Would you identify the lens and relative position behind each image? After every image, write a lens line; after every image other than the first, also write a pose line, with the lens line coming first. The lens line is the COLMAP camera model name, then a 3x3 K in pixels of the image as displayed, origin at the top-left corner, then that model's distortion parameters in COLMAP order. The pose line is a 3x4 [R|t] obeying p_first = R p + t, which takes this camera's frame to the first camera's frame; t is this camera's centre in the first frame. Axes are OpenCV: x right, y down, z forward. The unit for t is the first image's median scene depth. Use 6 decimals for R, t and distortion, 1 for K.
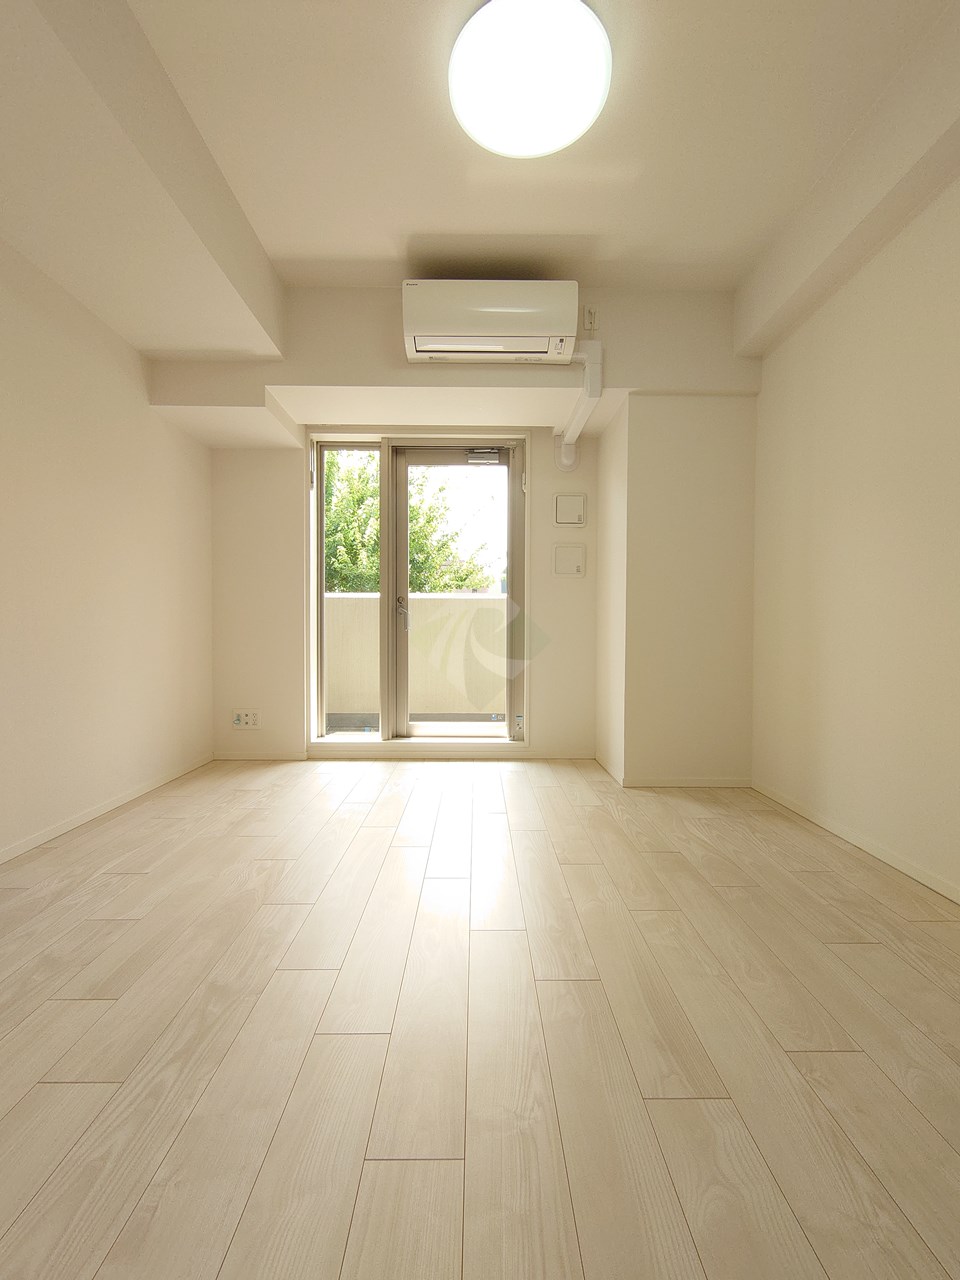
lens RADIAL K [[548.5, 0, 478.6], [0, 548.5, 643.8], [0, 0, 1]] dist [0.003387, -0.001313]
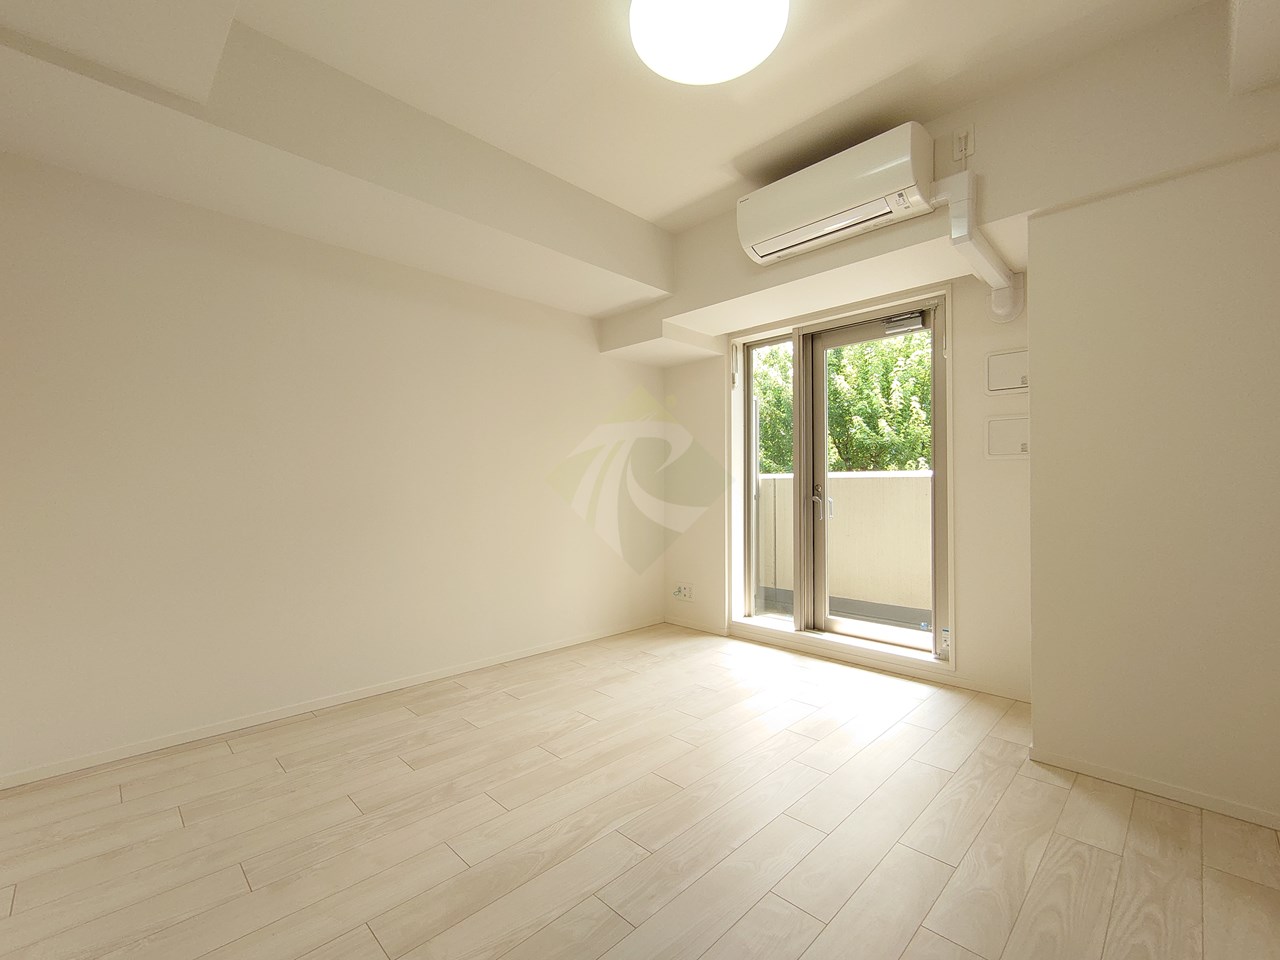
lens RADIAL K [[548.5, 0, 646.1], [0, 548.5, 481.3], [0, 0, 1]] dist [0.003387, -0.001313]
pose [[0.706593, -0.013412, -0.707493, 0.434022], [-0.012114, 0.999445, -0.031045, -0.075840], [0.707516, 0.030507, 0.706039, 0.130182]]
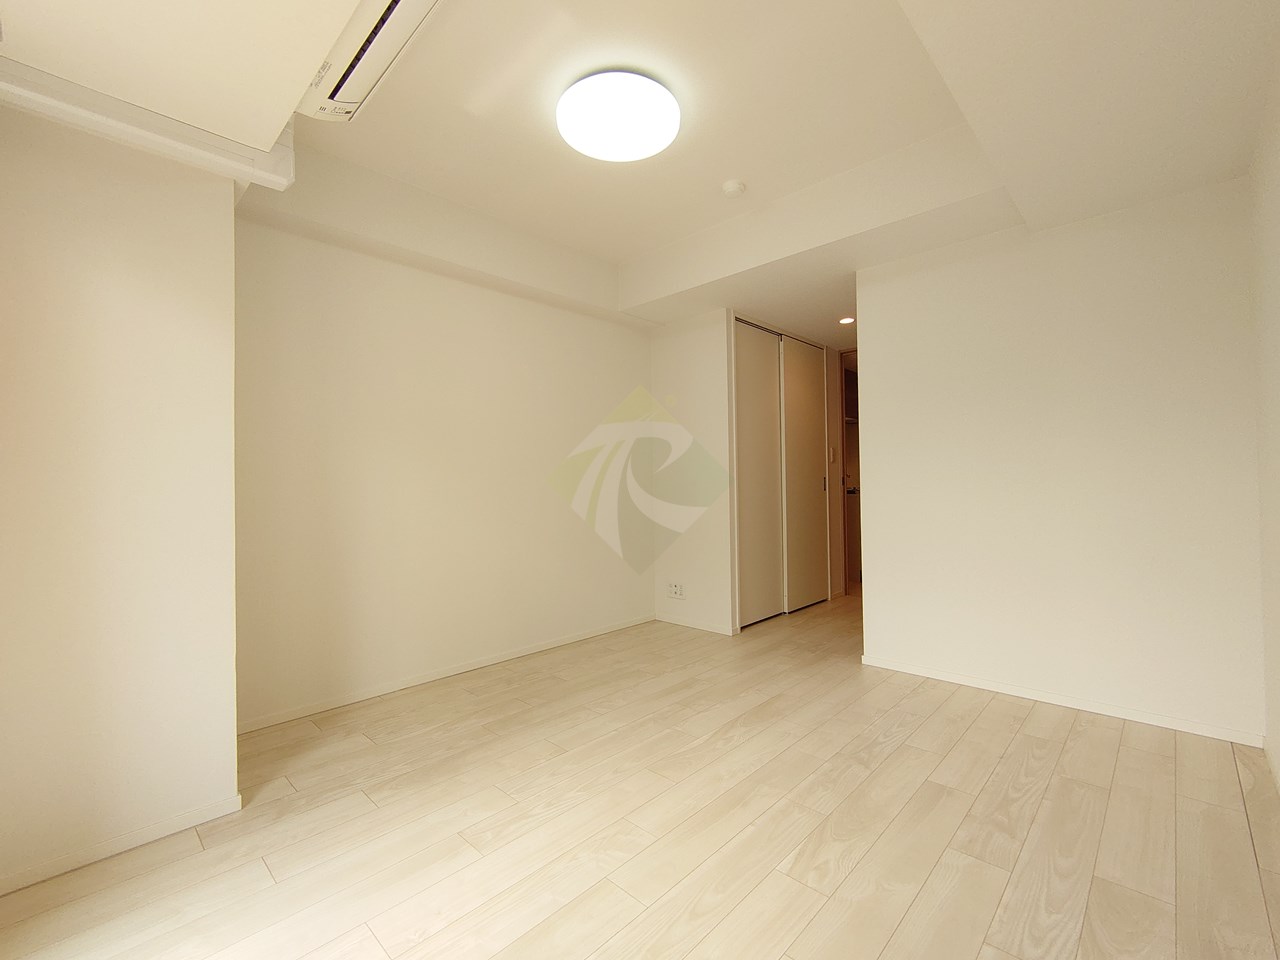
lens RADIAL K [[548.5, 0, 637.5], [0, 548.5, 478.7], [0, 0, 1]] dist [0.003387, -0.001313]
pose [[-0.710898, 0.016094, 0.703111, -0.510588], [0.028053, 0.999591, 0.005483, -0.105178], [-0.702735, 0.023622, -0.711059, 1.150703]]
